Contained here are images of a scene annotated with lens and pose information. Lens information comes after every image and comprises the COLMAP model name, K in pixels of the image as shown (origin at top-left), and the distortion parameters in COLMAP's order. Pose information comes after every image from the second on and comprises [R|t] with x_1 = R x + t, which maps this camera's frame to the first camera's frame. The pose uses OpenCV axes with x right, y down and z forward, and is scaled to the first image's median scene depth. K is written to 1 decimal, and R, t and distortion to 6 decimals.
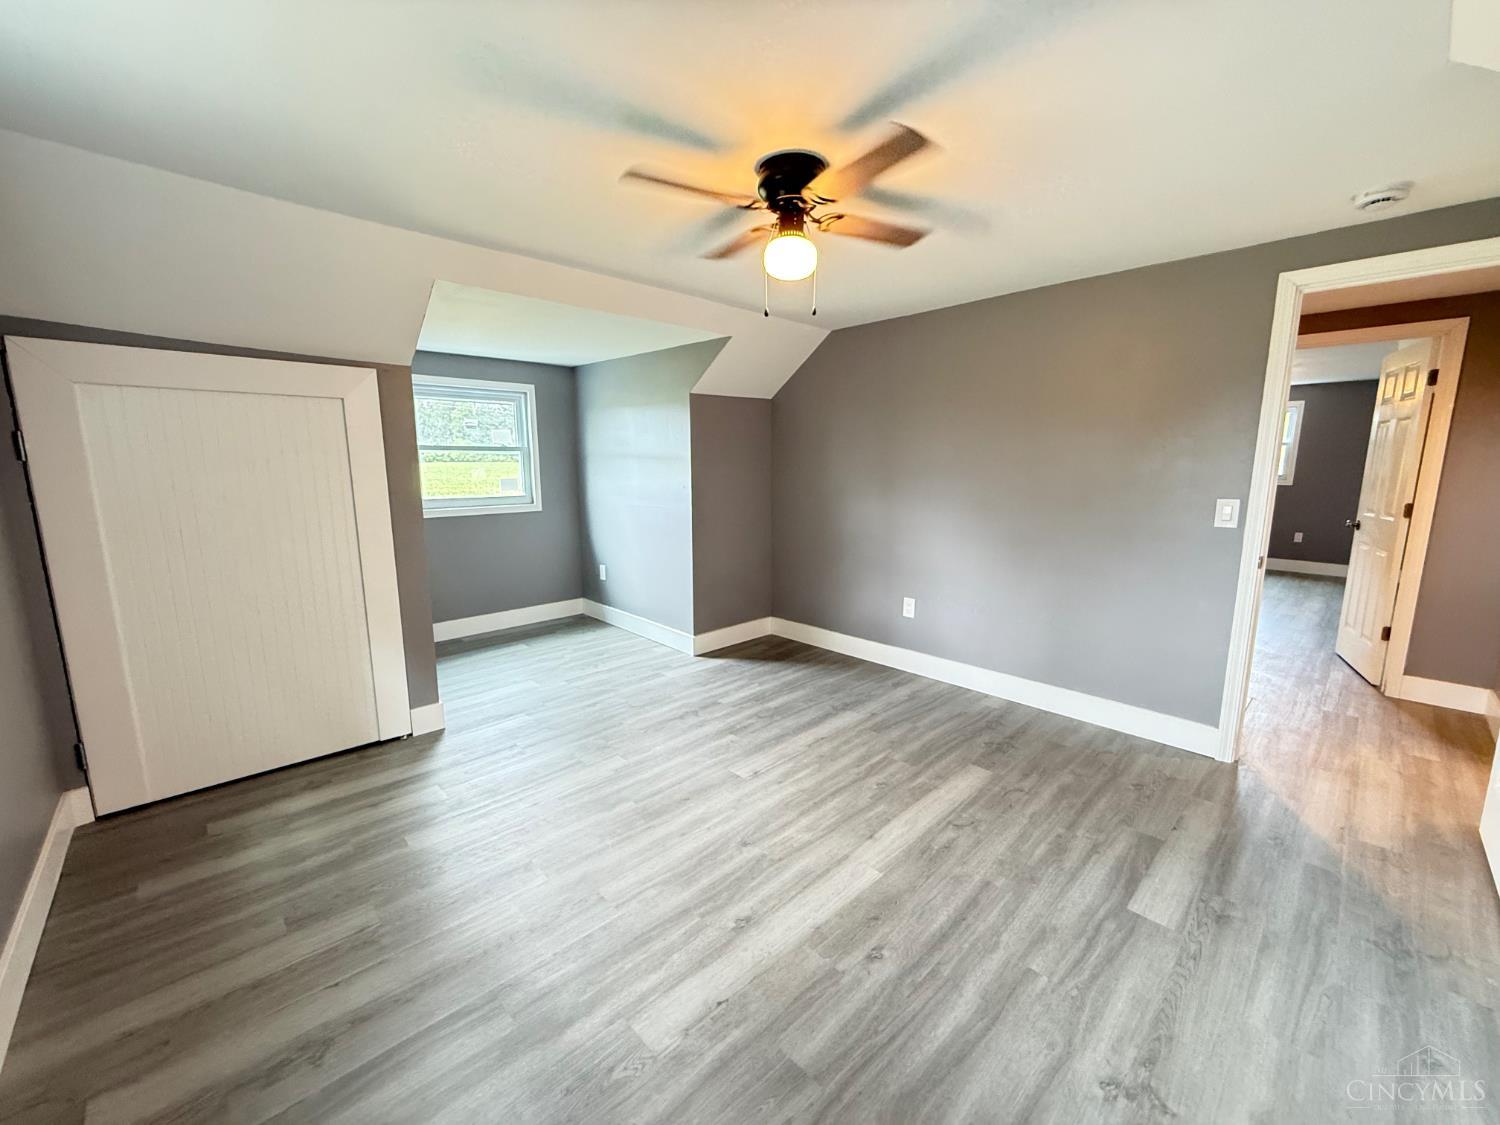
lens RADIAL K [[602.4, 0, 746.6], [0, 602.4, 565.3], [0, 0, 1]] dist [0.000582, 0.000309]
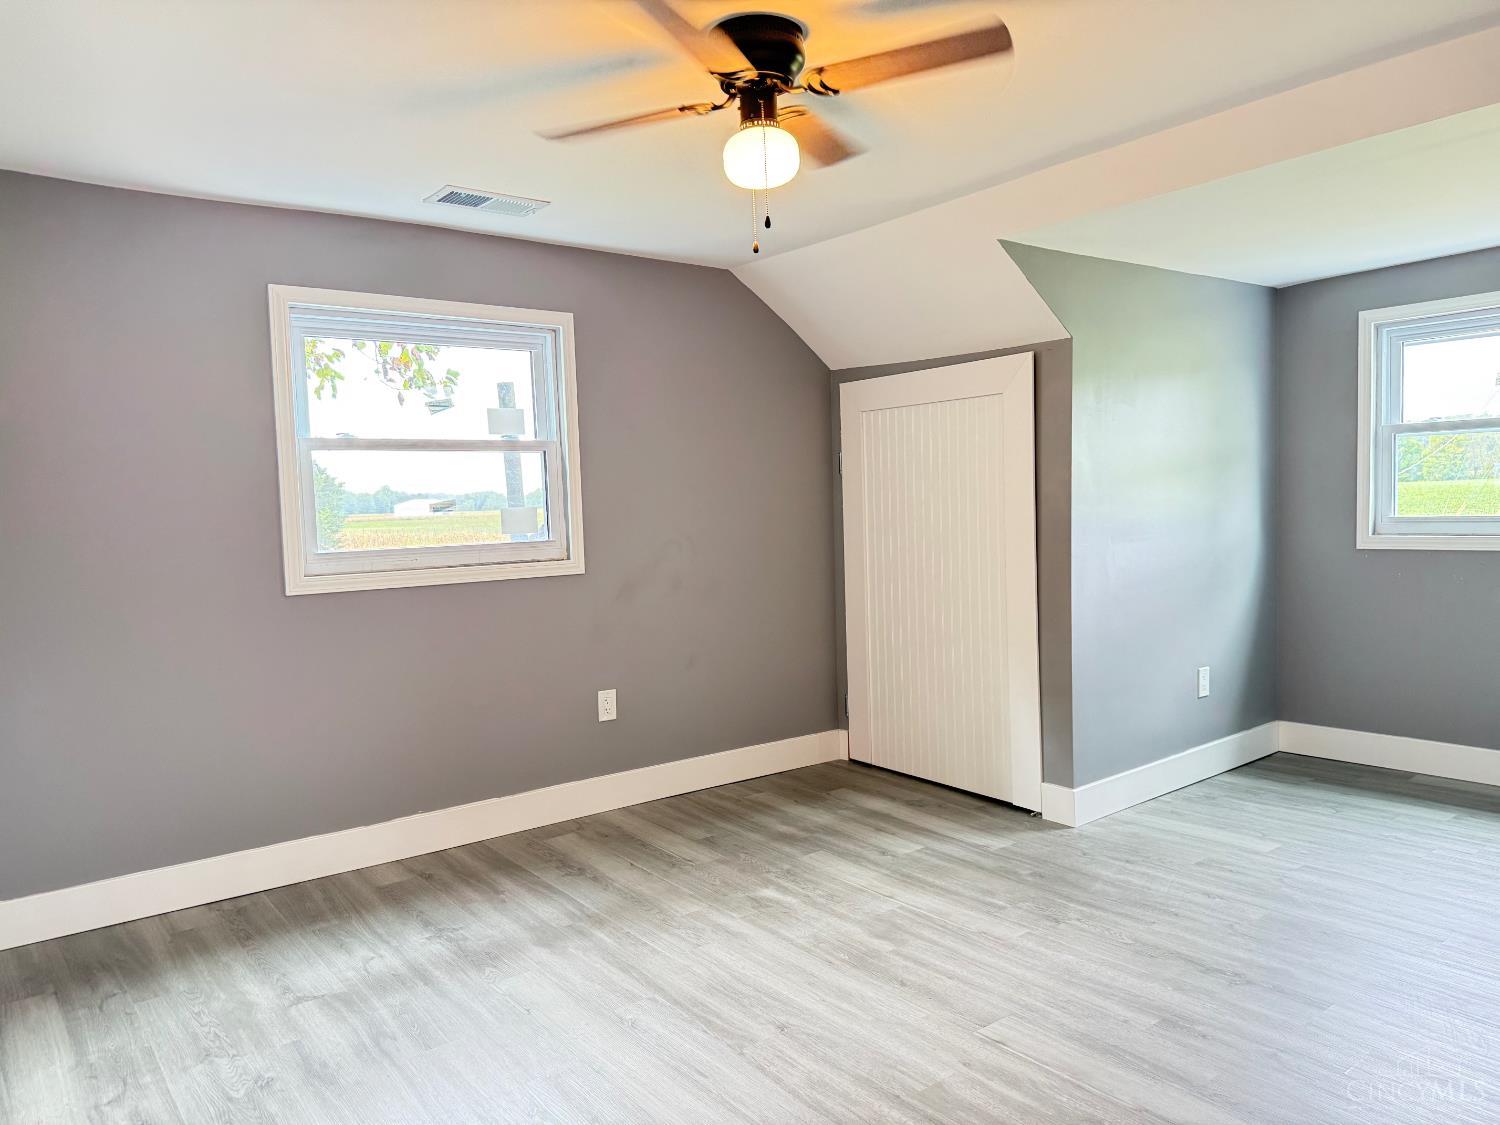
lens RADIAL K [[1044.1, 0, 738.9], [0, 1044.1, 556.5], [0, 0, 1]] dist [0.114846, -0.183469]
pose [[-0.100788, 0.065411, -0.992755, 1.073838], [-0.136613, 0.987475, 0.078933, -0.132626], [0.985484, 0.143579, -0.090589, 0.923845]]
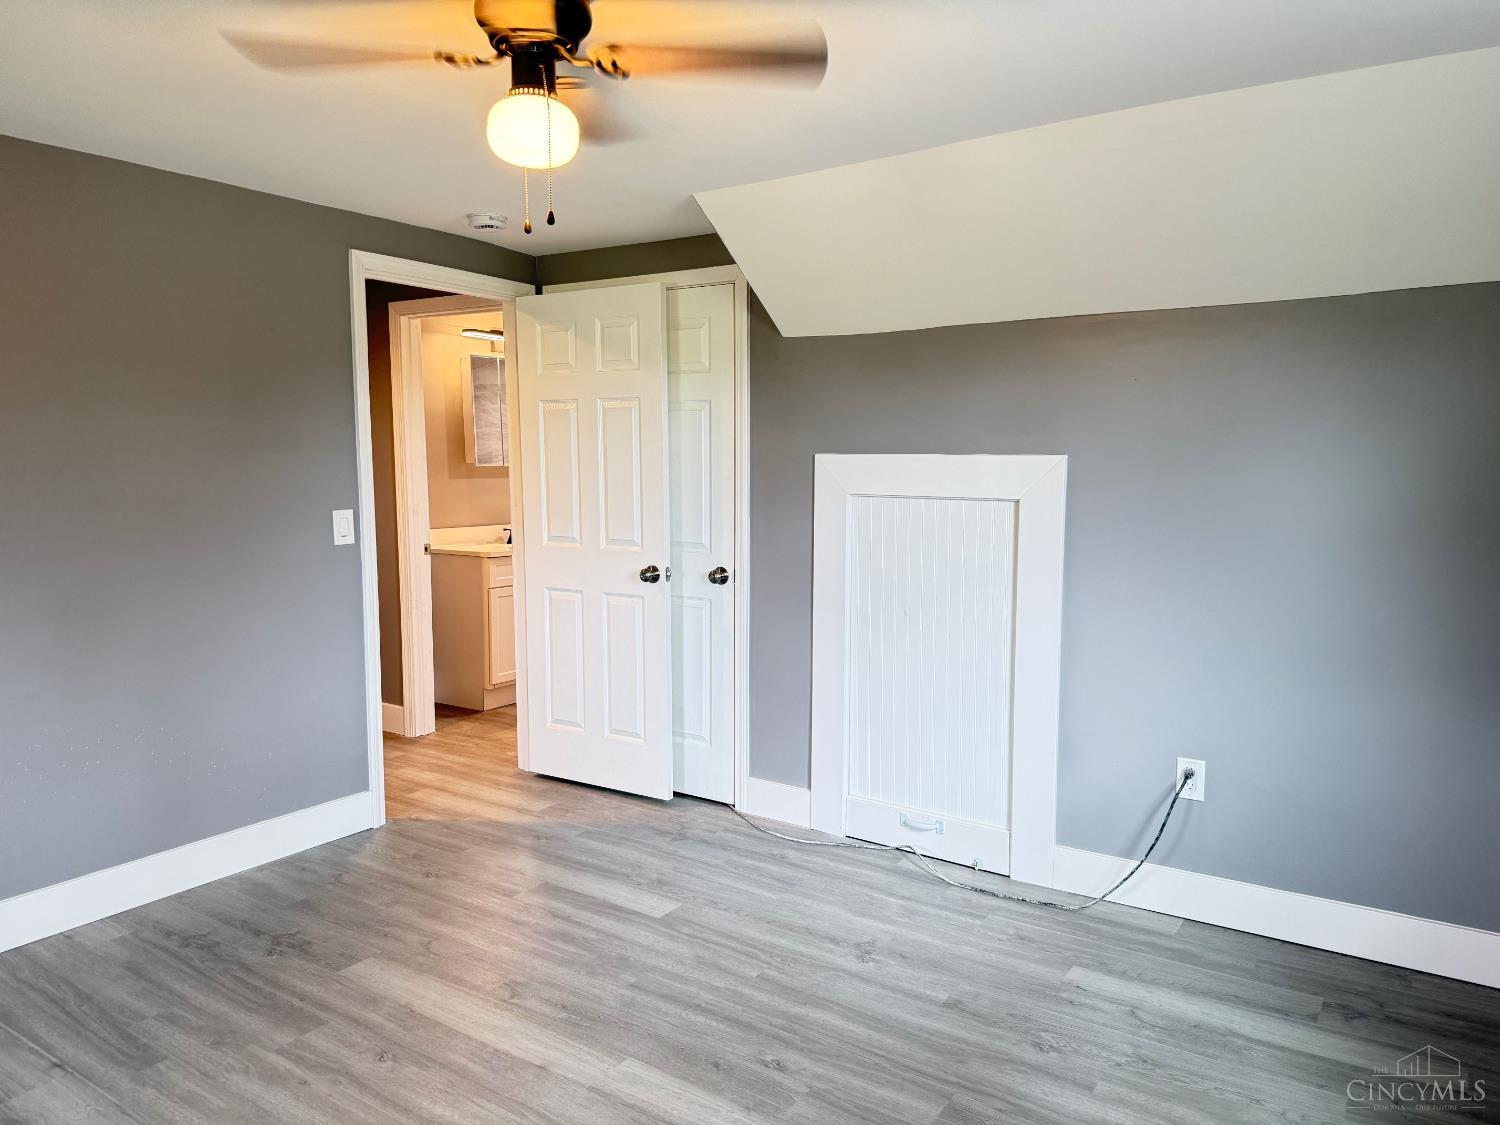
lens RADIAL K [[1076.9, 0, 750.0], [0, 1076.9, 562.5], [0, 0, 1]] dist [0.065302, -0.067634]
pose [[-0.222648, -0.100821, 0.969672, -0.840664], [0.157885, 0.977779, 0.137916, -0.174345], [-0.962029, 0.183803, -0.201782, 0.875191]]
